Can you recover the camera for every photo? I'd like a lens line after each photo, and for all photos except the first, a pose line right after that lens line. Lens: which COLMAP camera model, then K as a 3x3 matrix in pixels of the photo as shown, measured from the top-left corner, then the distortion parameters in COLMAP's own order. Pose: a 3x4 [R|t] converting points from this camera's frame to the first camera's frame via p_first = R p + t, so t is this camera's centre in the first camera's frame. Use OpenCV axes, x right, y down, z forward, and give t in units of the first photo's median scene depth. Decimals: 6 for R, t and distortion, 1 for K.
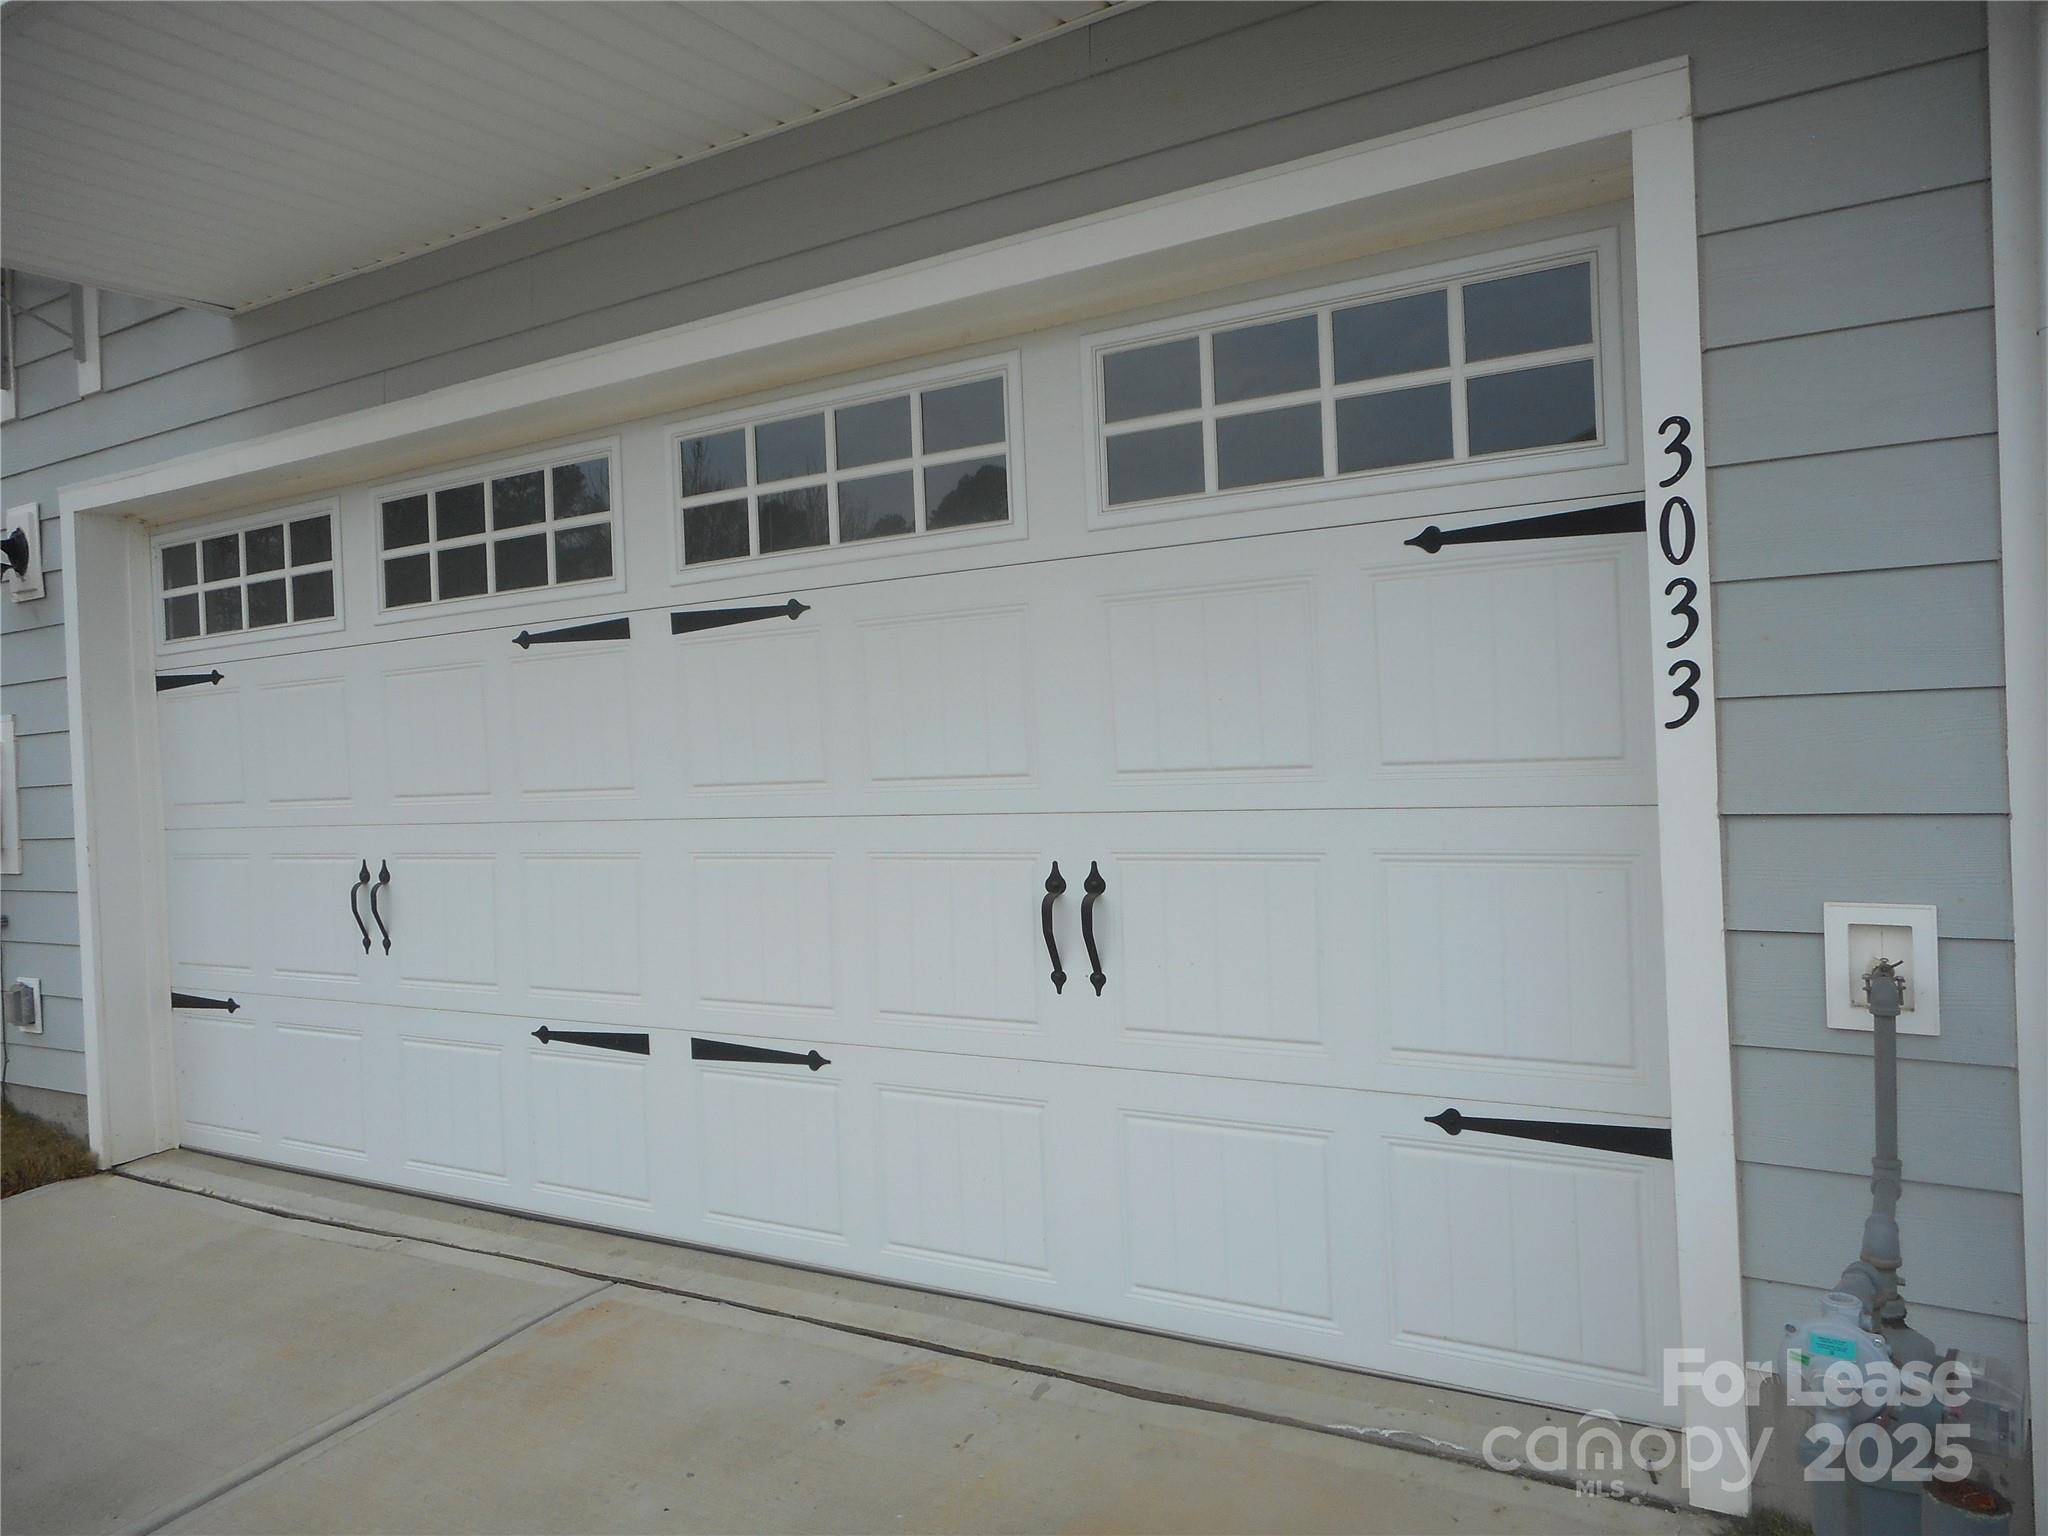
lens RADIAL K [[1515.1, 0, 1026.0], [0, 1515.1, 726.1], [0, 0, 1]] dist [-0.003157, -0.002577]
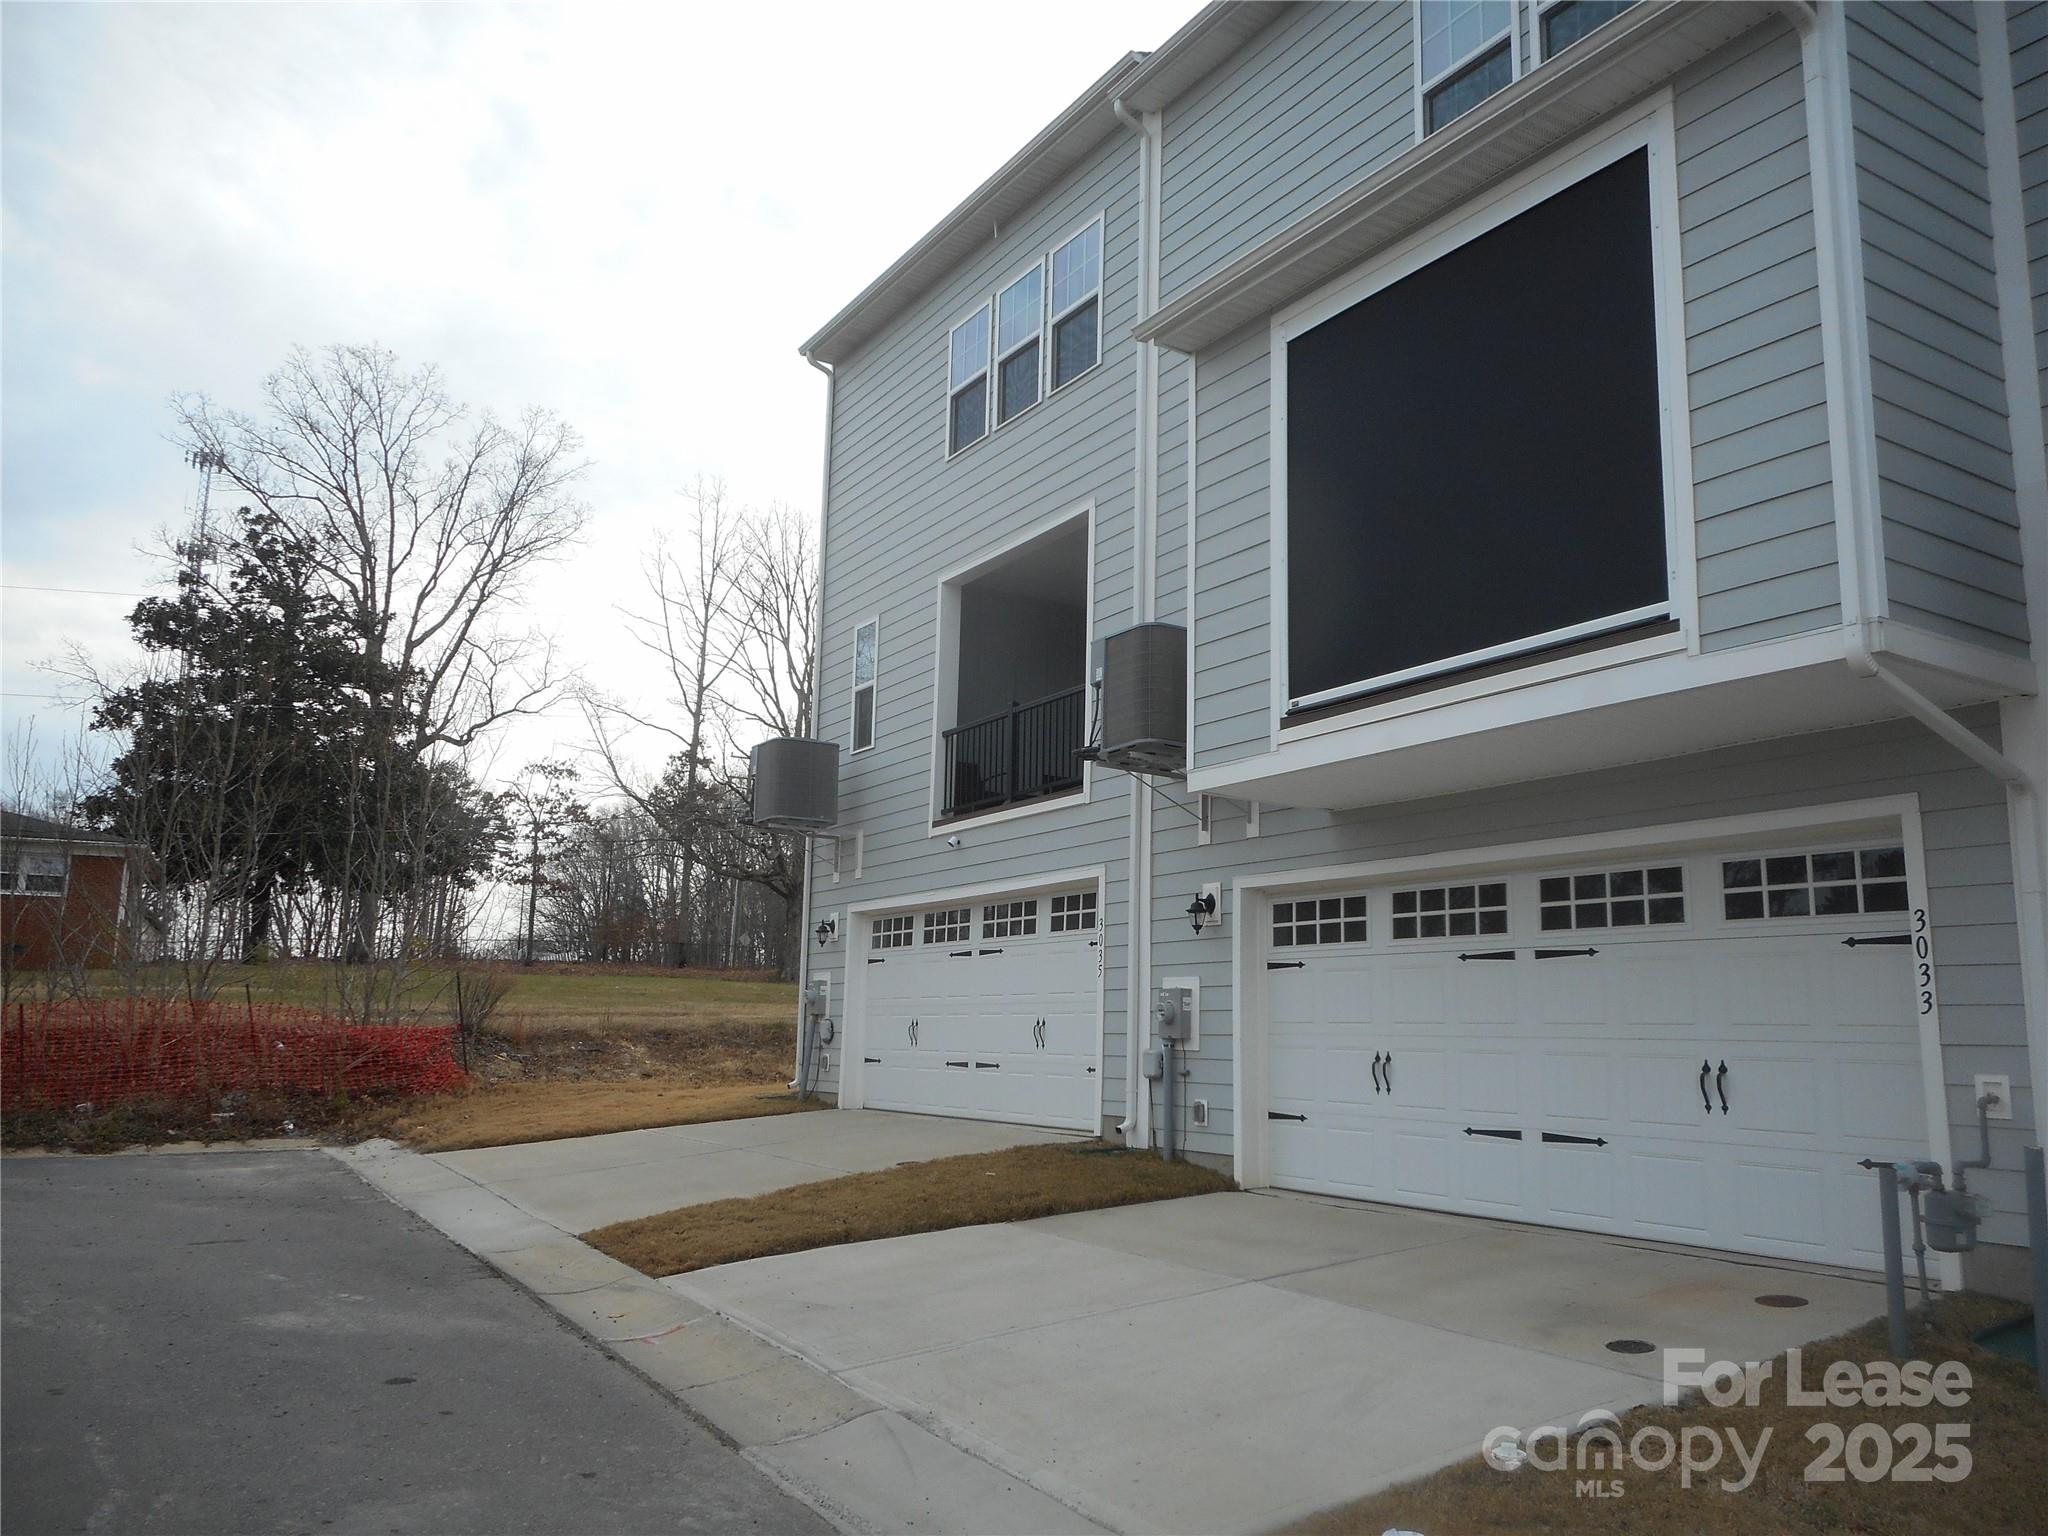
lens RADIAL K [[1515.1, 0, 1026.0], [0, 1515.1, 726.1], [0, 0, 1]] dist [-0.003157, -0.002577]
pose [[0.903467, -0.014181, -0.428423, 0.070981], [-0.068981, 0.981617, -0.177962, 0.059899], [0.423071, 0.190336, 0.885880, -1.536142]]
